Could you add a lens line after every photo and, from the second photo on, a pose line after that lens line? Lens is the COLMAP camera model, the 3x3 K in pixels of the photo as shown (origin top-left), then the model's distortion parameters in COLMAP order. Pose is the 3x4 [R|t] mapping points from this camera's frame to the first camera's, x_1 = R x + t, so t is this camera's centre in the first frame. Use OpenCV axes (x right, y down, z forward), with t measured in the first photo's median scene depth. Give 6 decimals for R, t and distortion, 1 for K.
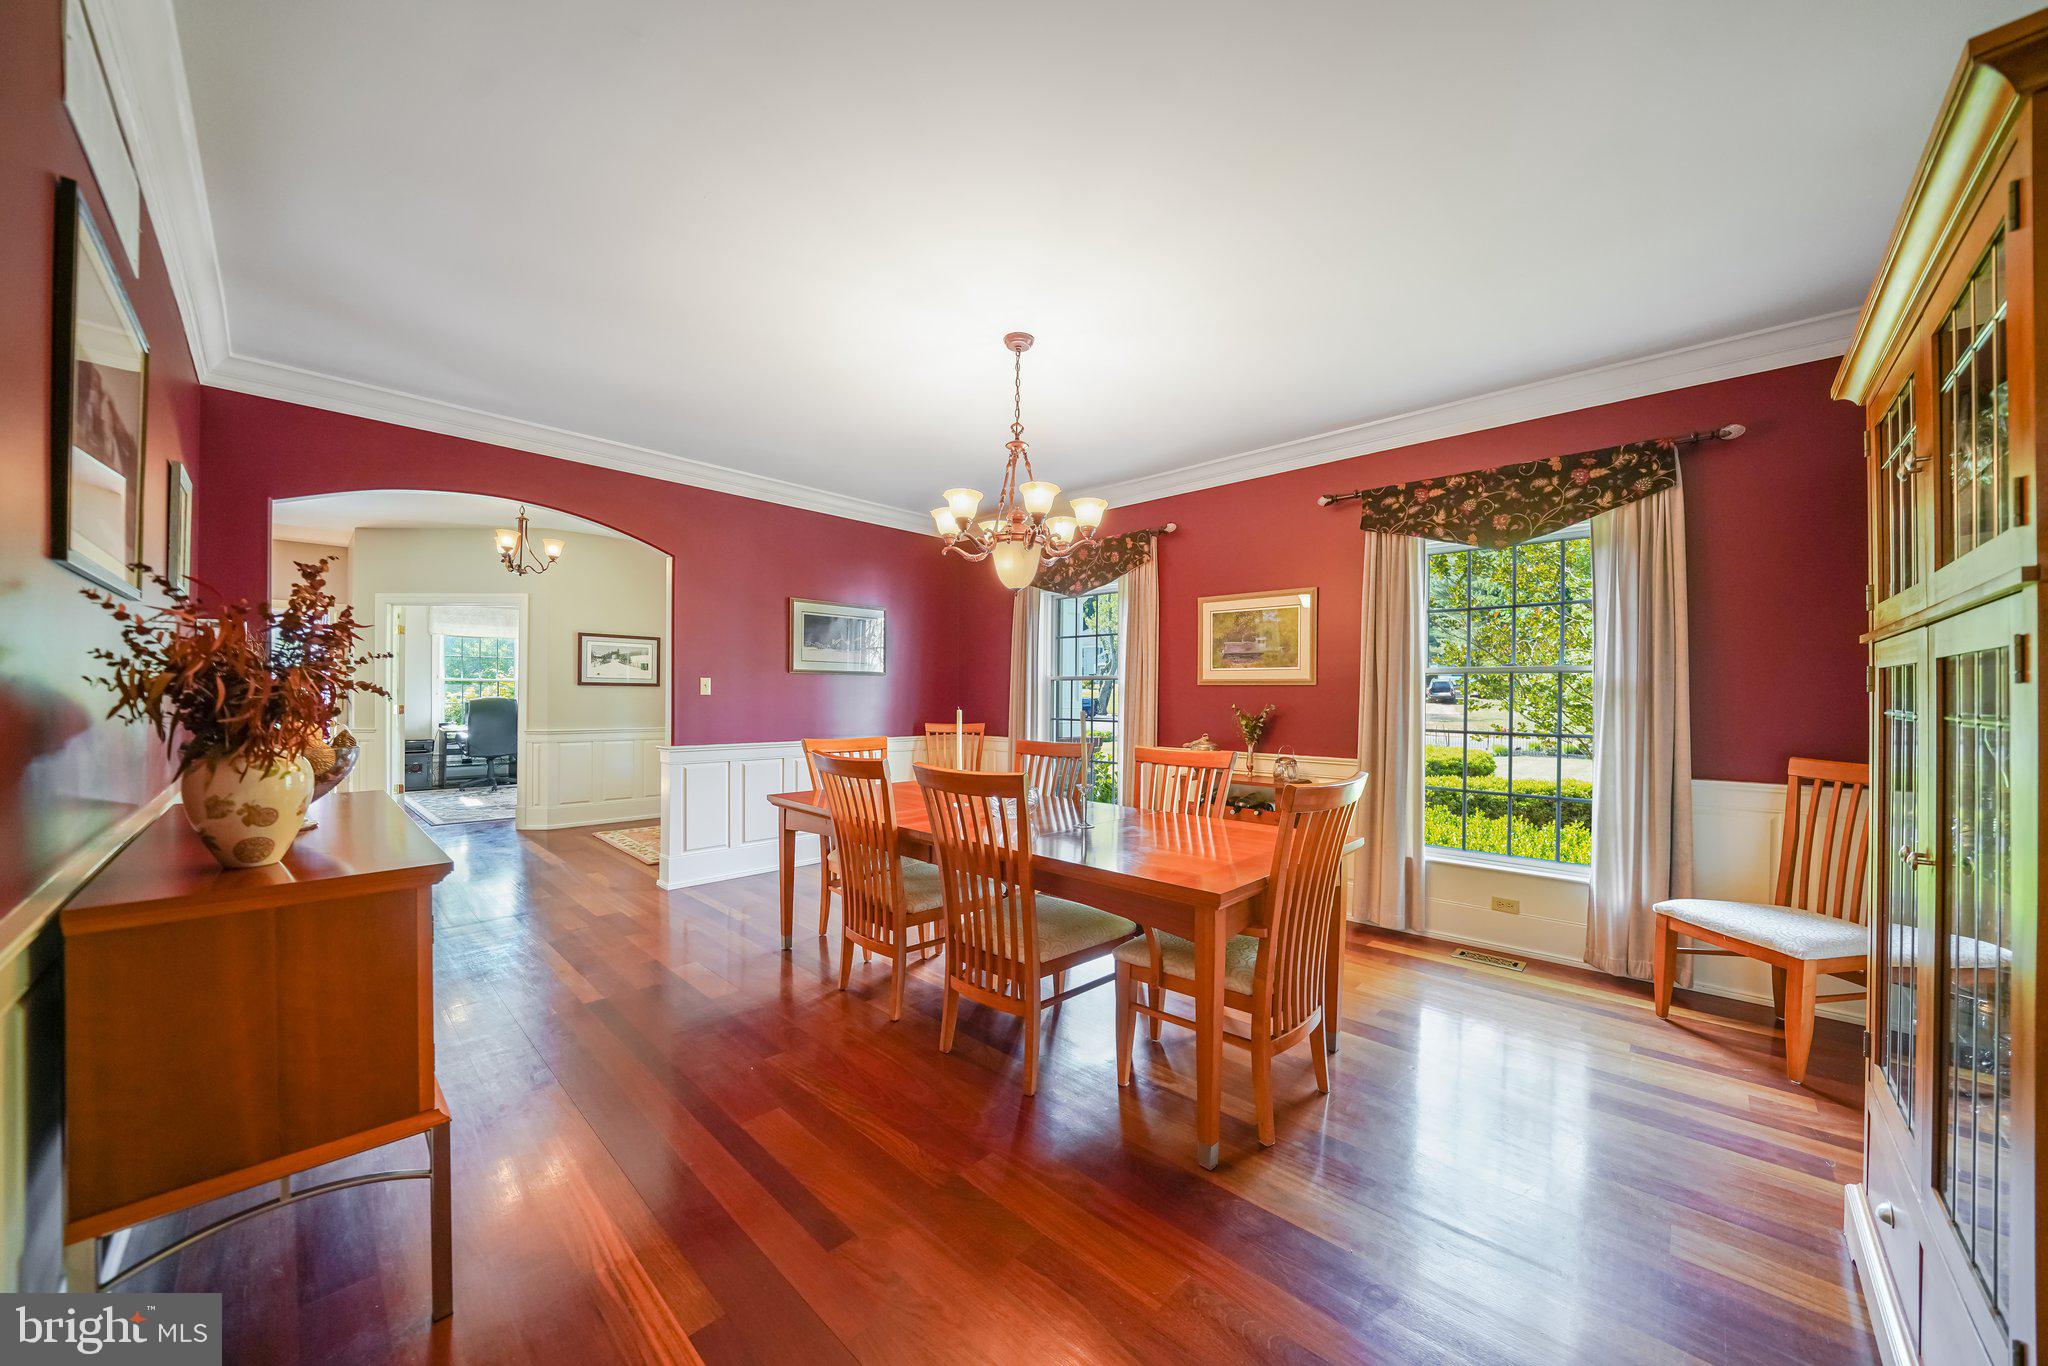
lens RADIAL K [[708.5, 0, 1031.2], [0, 708.5, 692.5], [0, 0, 1]] dist [-0.011032, -0.000041]
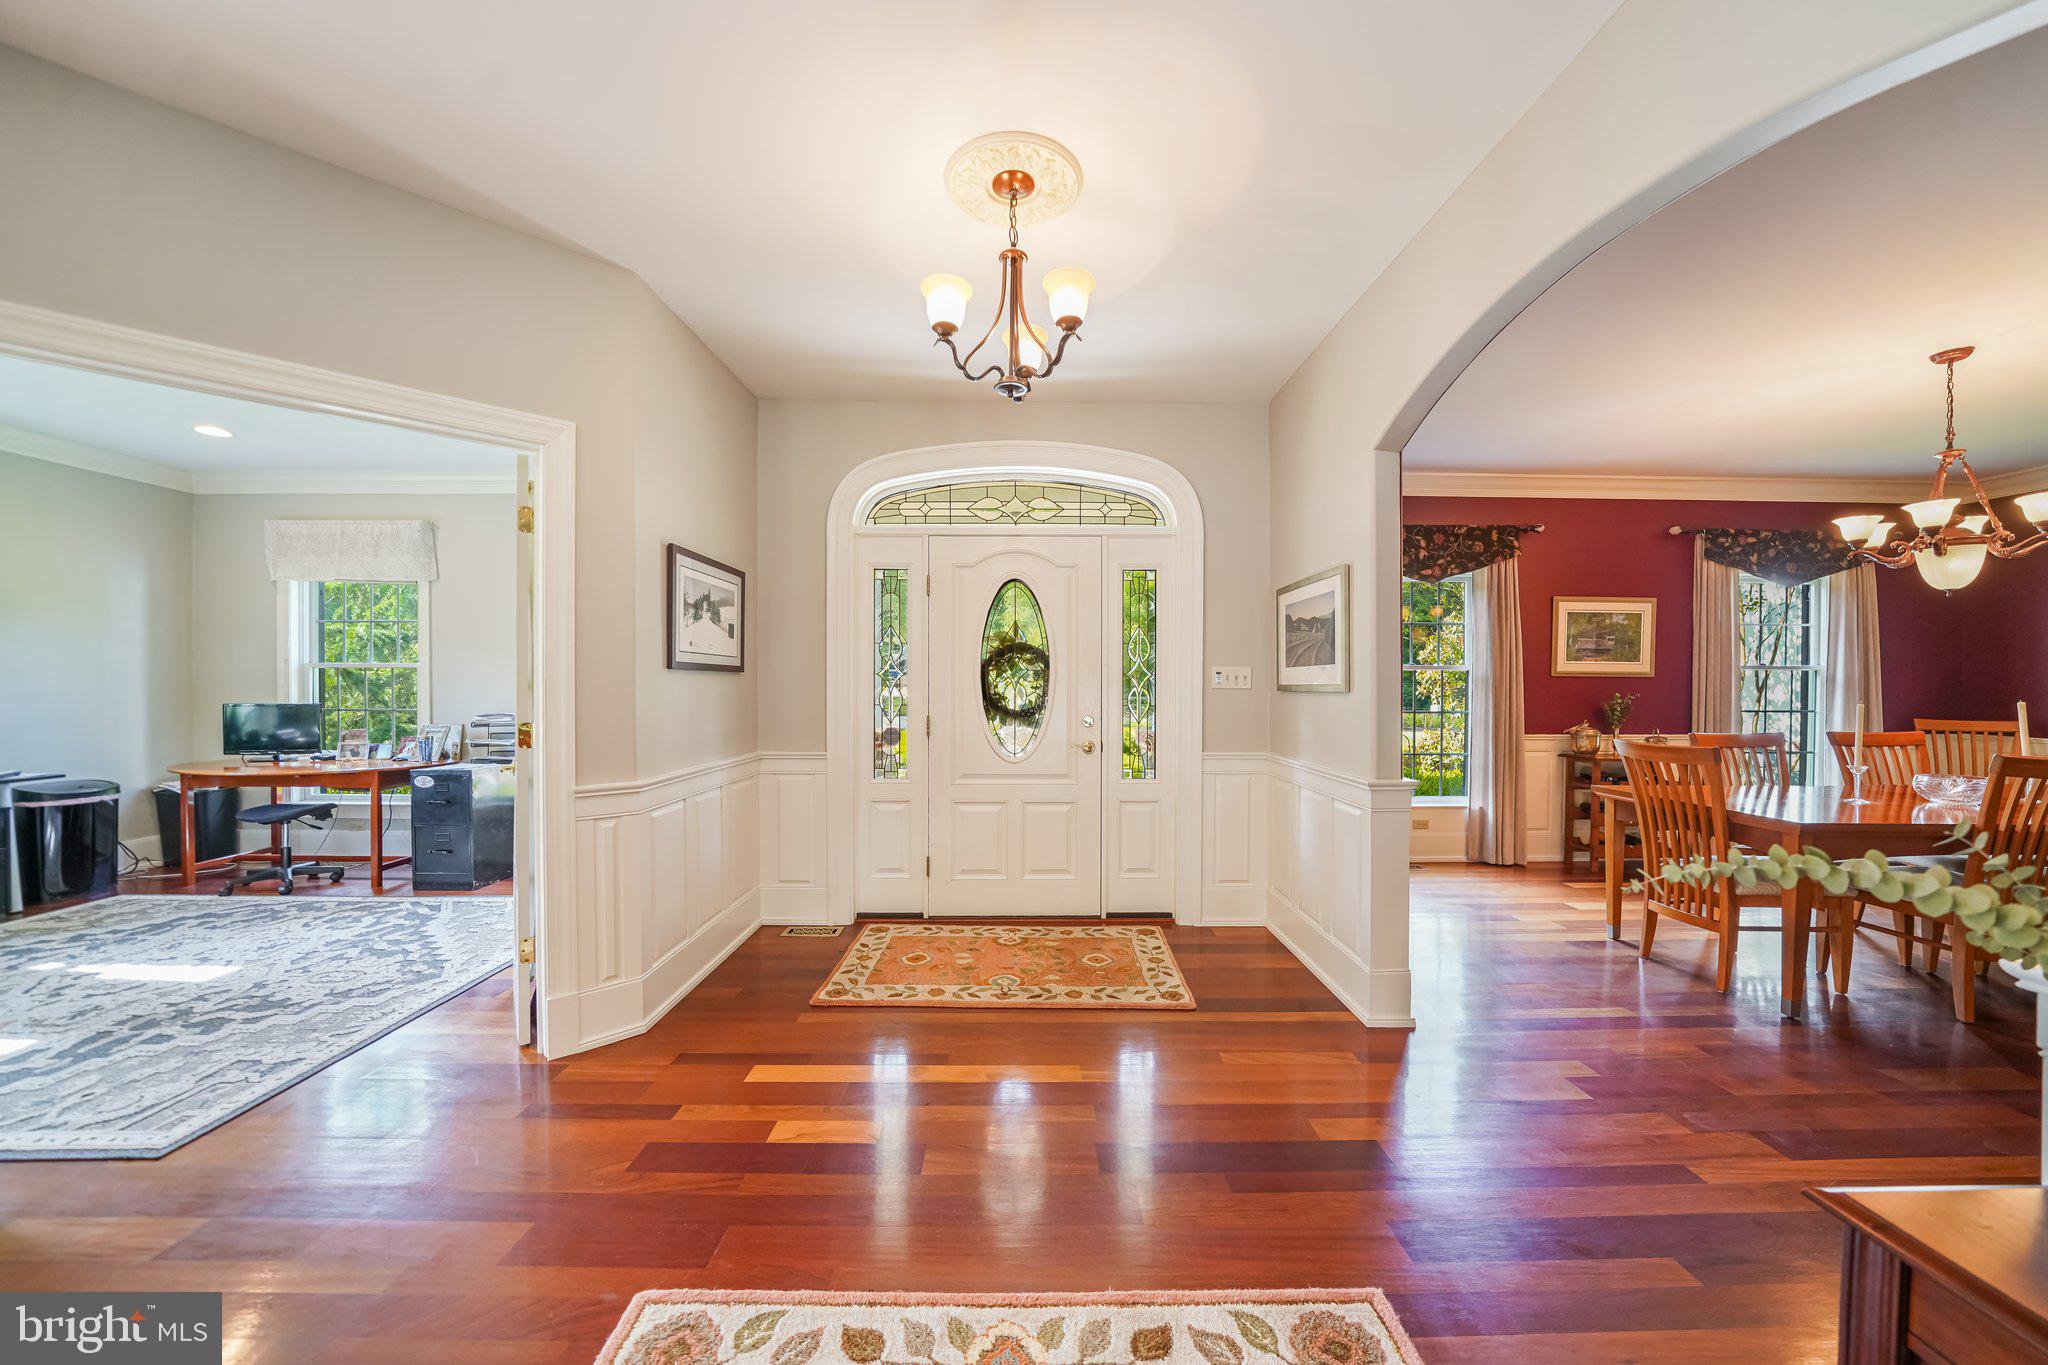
lens RADIAL K [[708.5, 0, 1025.9], [0, 708.5, 684.6], [0, 0, 1]] dist [-0.011032, -0.000041]
pose [[0.722460, -0.007465, 0.691372, -1.220217], [-0.002114, 0.999913, 0.013005, -0.010626], [-0.691409, -0.010857, 0.722382, 0.853268]]
